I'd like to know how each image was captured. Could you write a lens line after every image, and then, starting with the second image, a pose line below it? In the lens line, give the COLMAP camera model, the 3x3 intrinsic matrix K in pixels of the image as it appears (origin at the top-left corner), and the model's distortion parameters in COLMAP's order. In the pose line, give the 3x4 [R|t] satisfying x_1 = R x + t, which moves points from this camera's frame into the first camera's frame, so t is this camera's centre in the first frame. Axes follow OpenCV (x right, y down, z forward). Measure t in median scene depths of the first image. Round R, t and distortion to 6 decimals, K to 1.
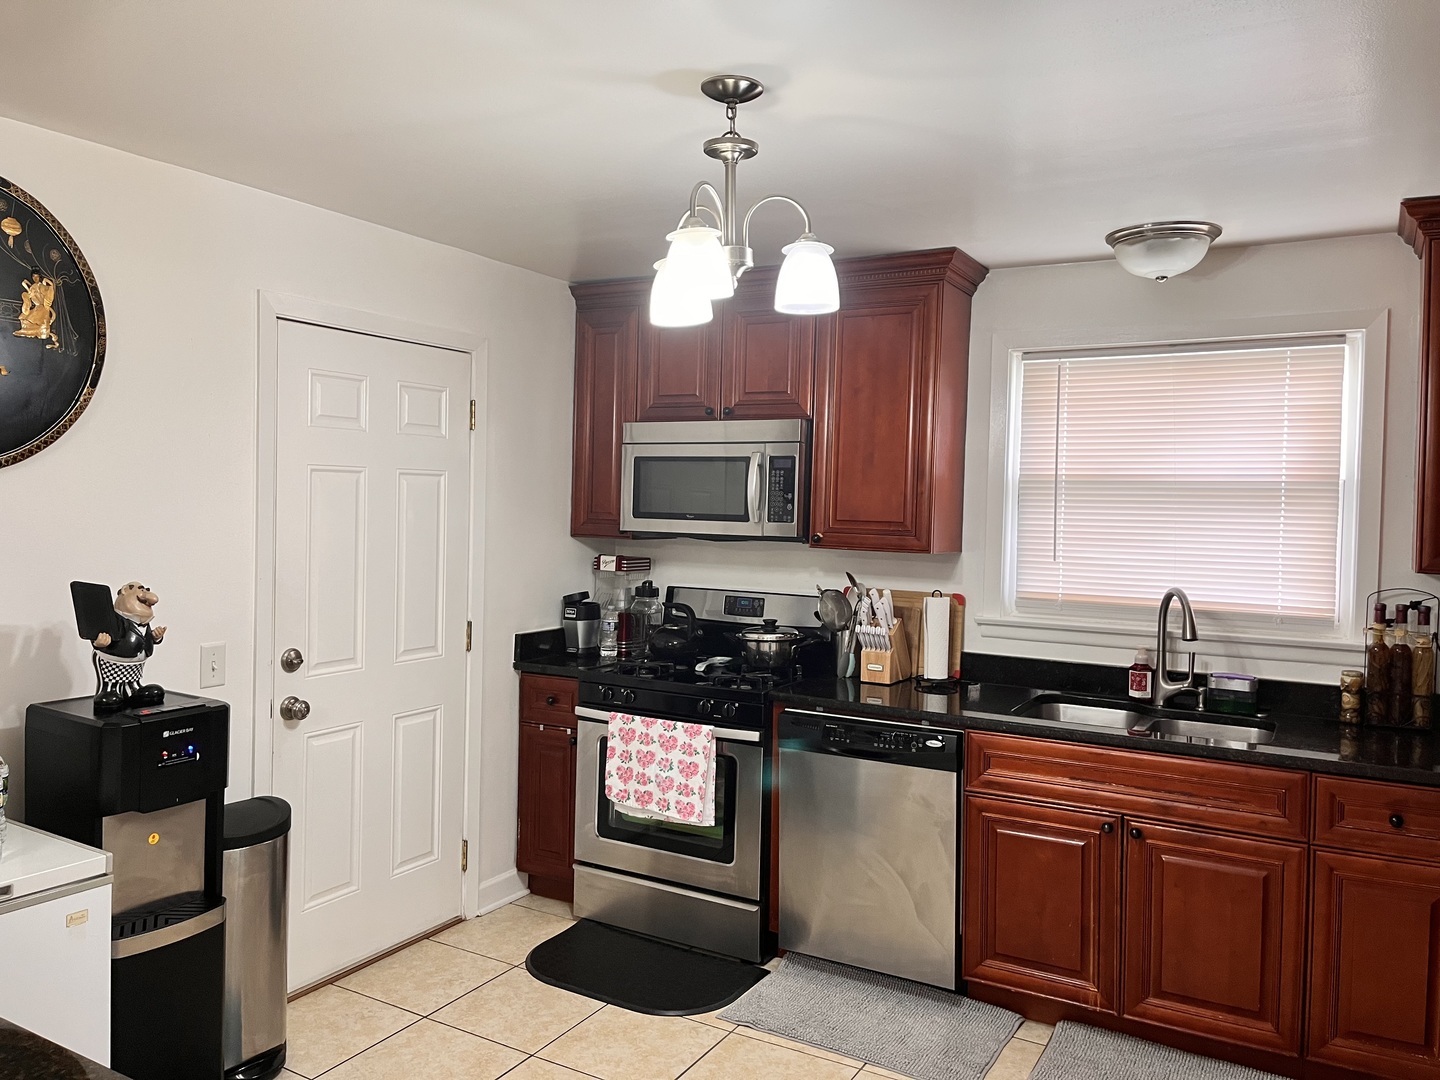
lens RADIAL K [[1082.6, 0, 723.0], [0, 1082.6, 527.7], [0, 0, 1]] dist [0.036328, -0.006203]
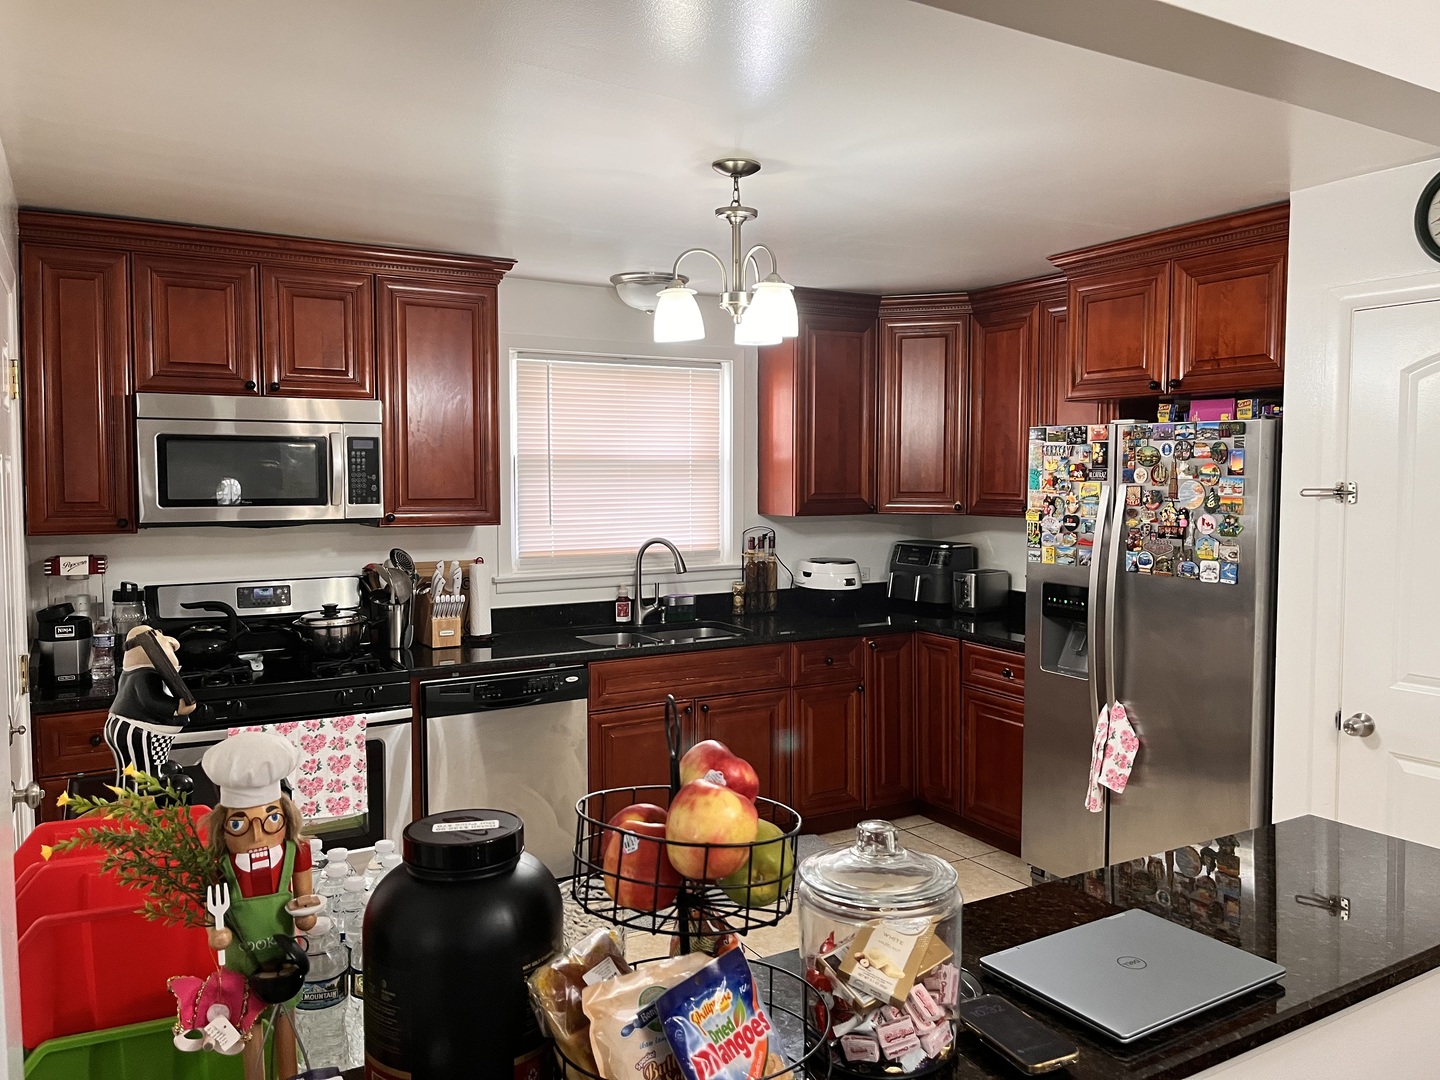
lens RADIAL K [[1082.6, 0, 727.2], [0, 1082.6, 543.2], [0, 0, 1]] dist [0.036328, -0.006203]
pose [[0.498188, -0.078318, 0.863525, -0.681090], [0.033365, 0.996906, 0.071166, -0.030569], [-0.866427, -0.006643, 0.499260, 0.217614]]
